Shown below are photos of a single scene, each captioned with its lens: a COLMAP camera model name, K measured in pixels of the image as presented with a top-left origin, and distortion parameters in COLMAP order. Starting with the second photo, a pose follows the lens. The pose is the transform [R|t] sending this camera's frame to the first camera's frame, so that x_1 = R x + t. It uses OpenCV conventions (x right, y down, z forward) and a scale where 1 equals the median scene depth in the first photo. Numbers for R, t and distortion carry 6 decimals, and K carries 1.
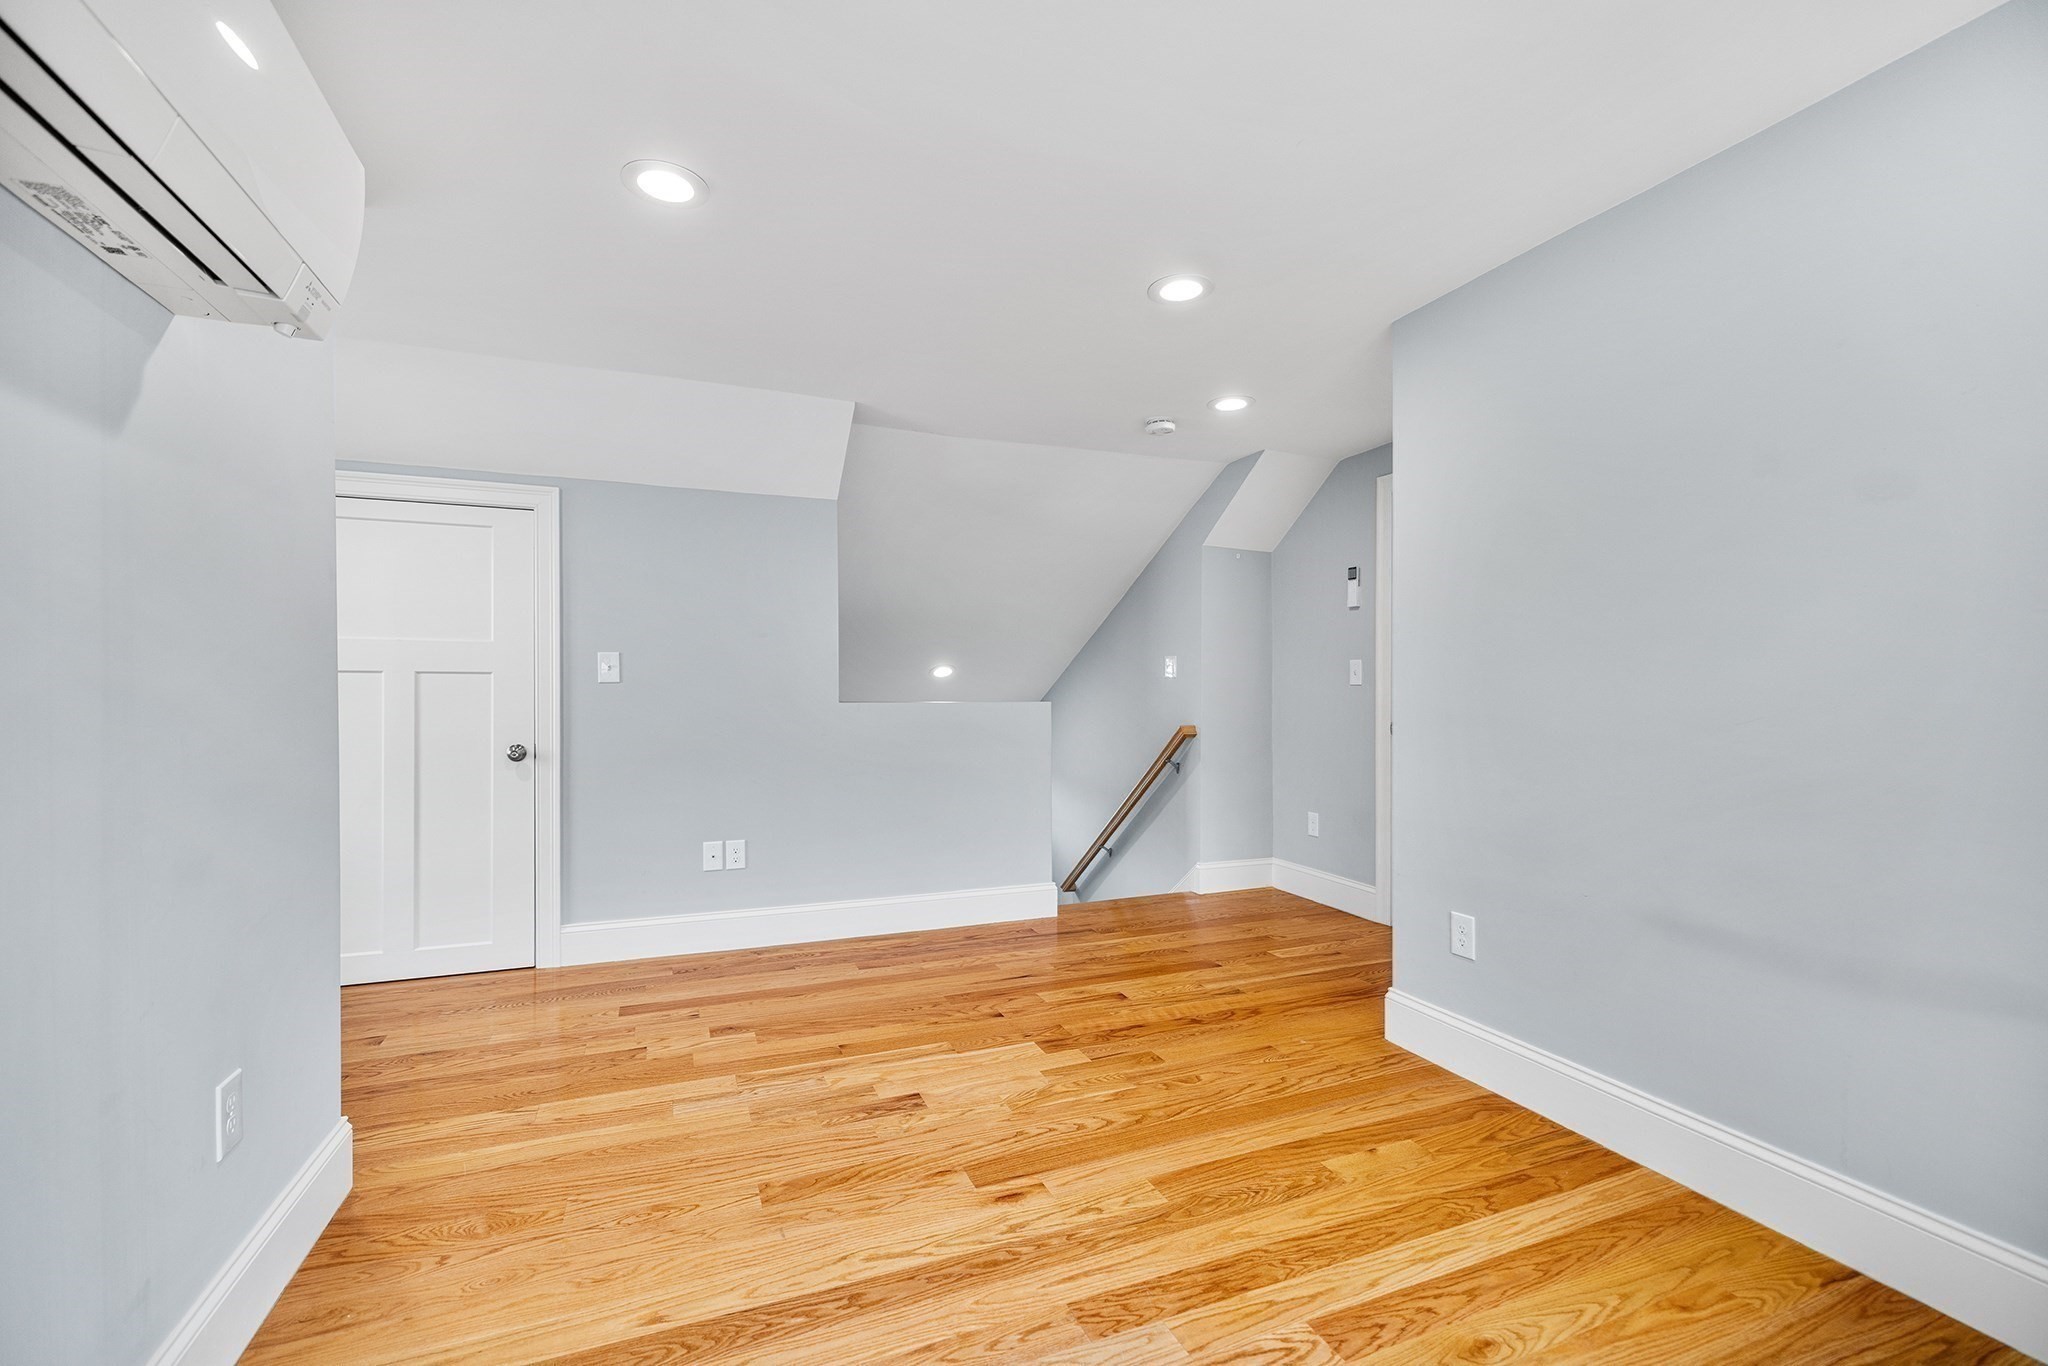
lens RADIAL K [[868.6, 0, 1017.5], [0, 868.6, 678.7], [0, 0, 1]] dist [0.000532, -0.000152]
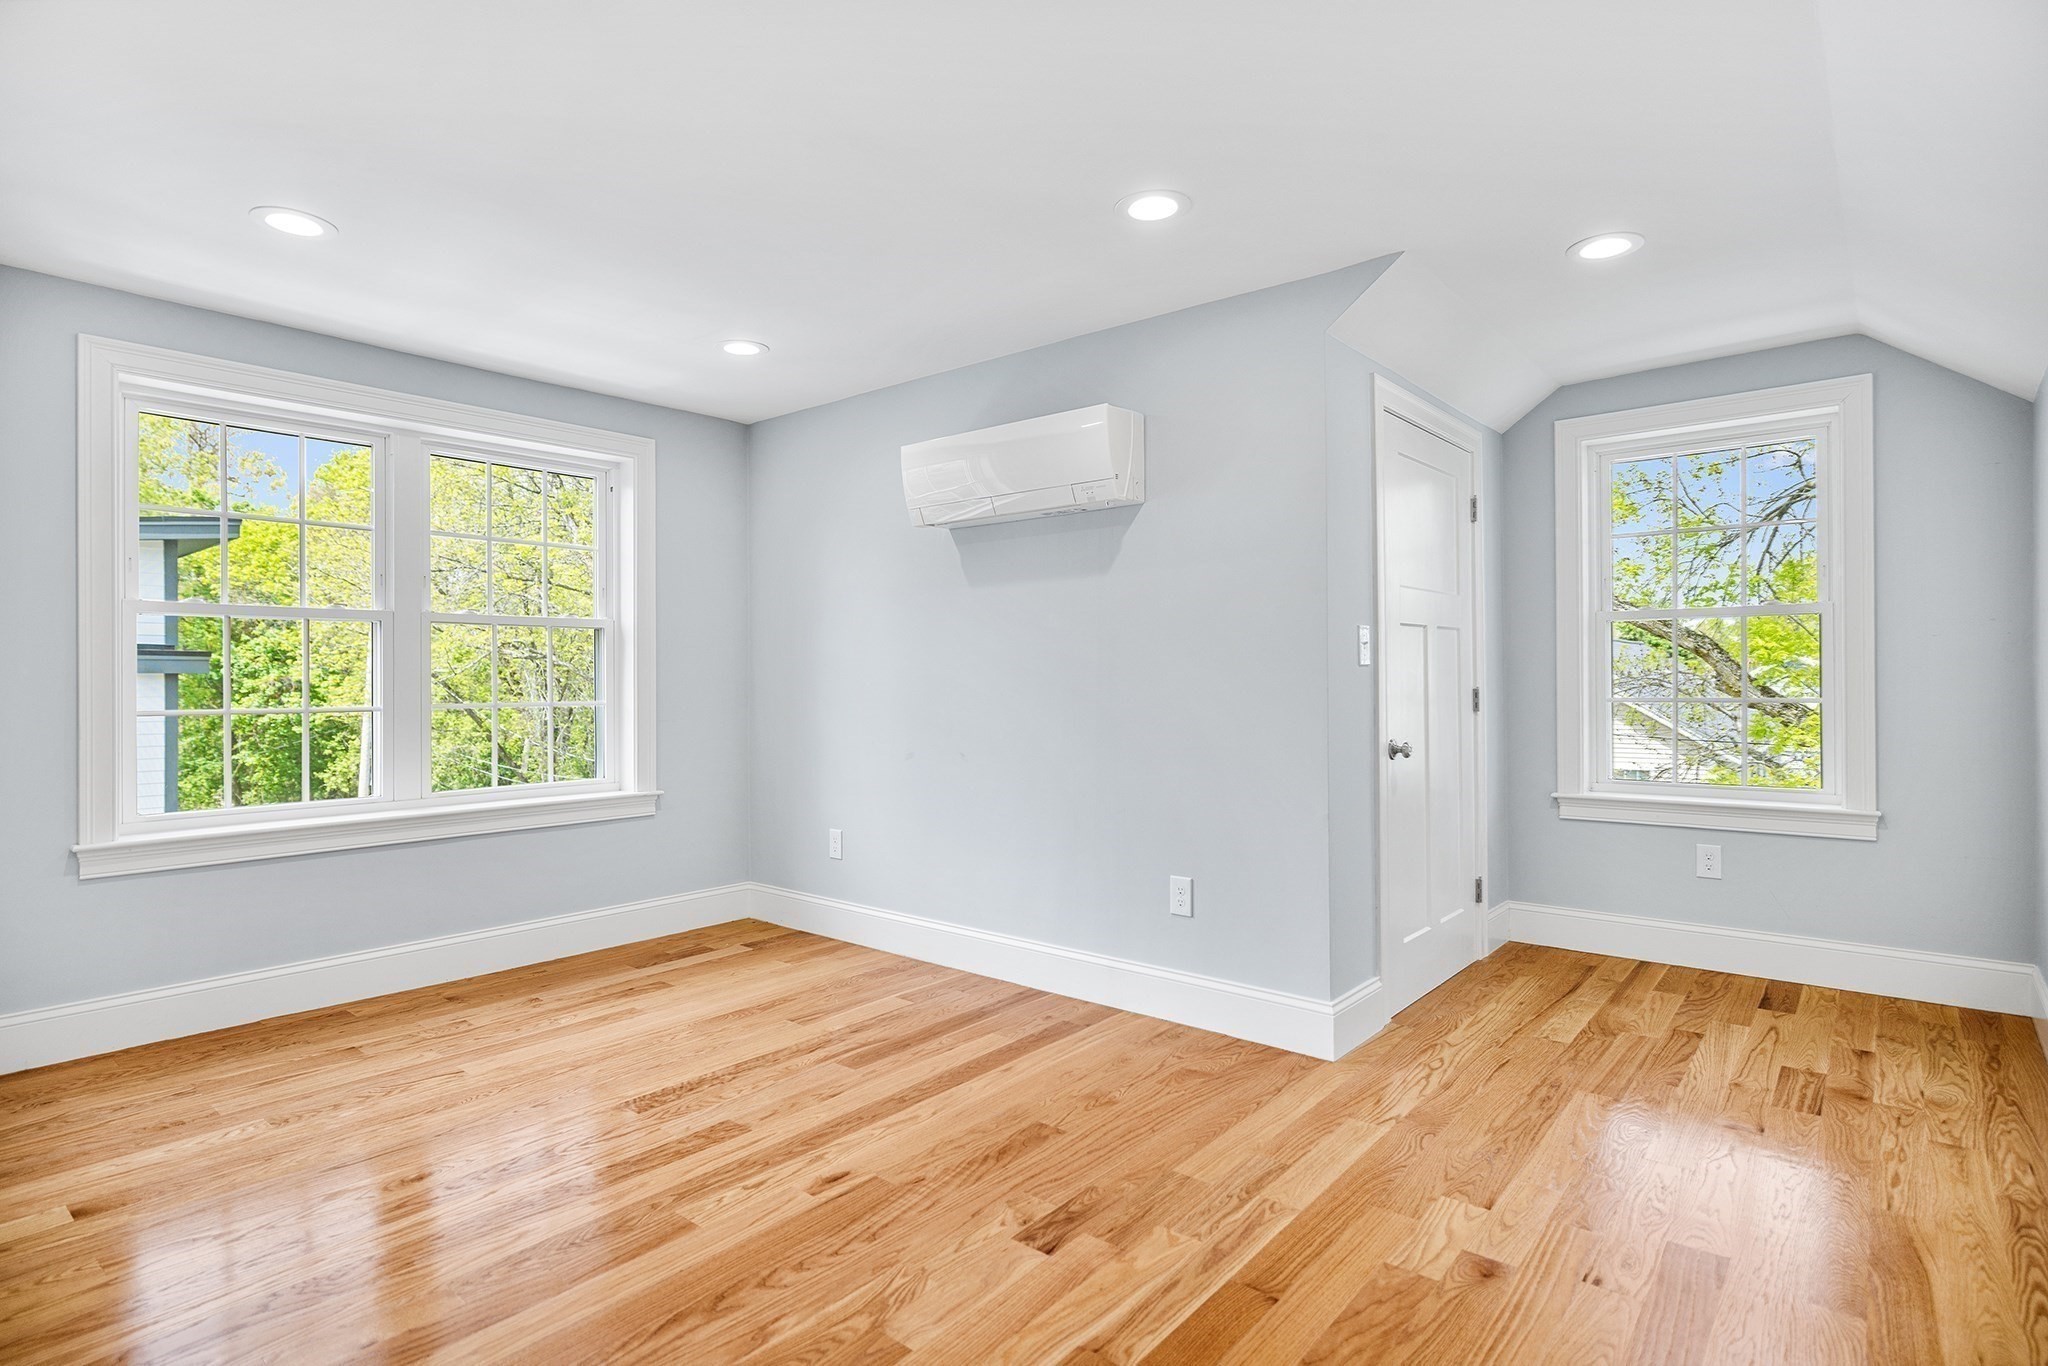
lens RADIAL K [[1036.0, 0, 1024.0], [0, 1036.0, 683.0], [0, 0, 1]] dist [-0.004023, -0.000445]
pose [[-0.876939, 0.004425, -0.480581, 0.323056], [0.008819, 0.999937, -0.006885, 0.025806], [0.480520, -0.010276, -0.876923, 1.850931]]
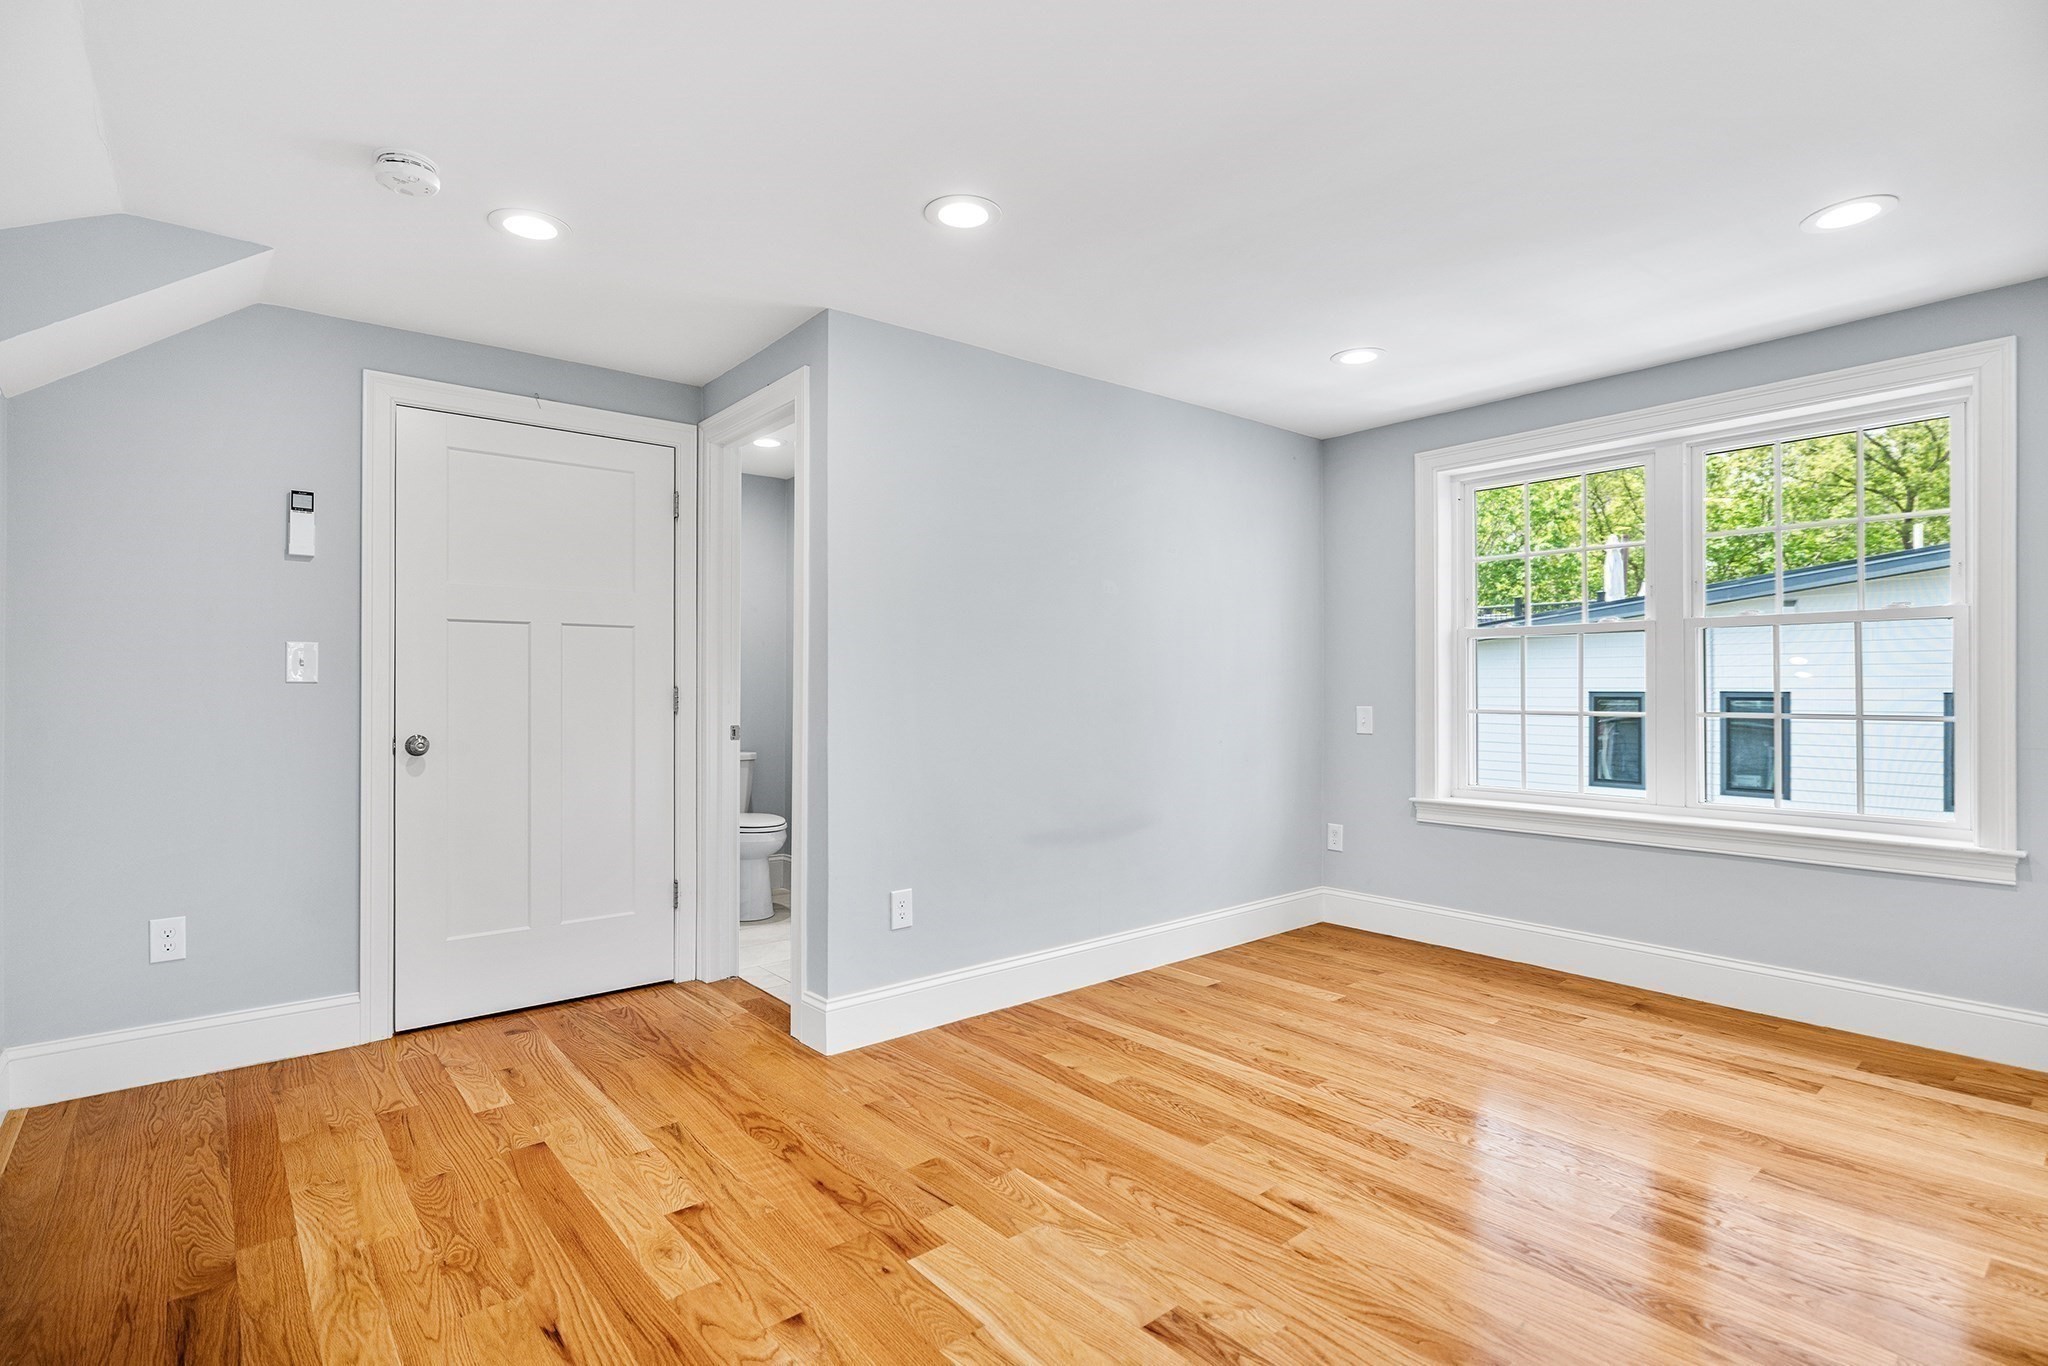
lens RADIAL K [[982.5, 0, 1019.1], [0, 982.5, 695.8], [0, 0, 1]] dist [-0.003987, -0.000066]
pose [[-0.310499, -0.006824, 0.950549, -0.813747], [-0.010070, 0.999942, 0.003889, 0.018658], [-0.950520, -0.008365, -0.310549, 1.406100]]
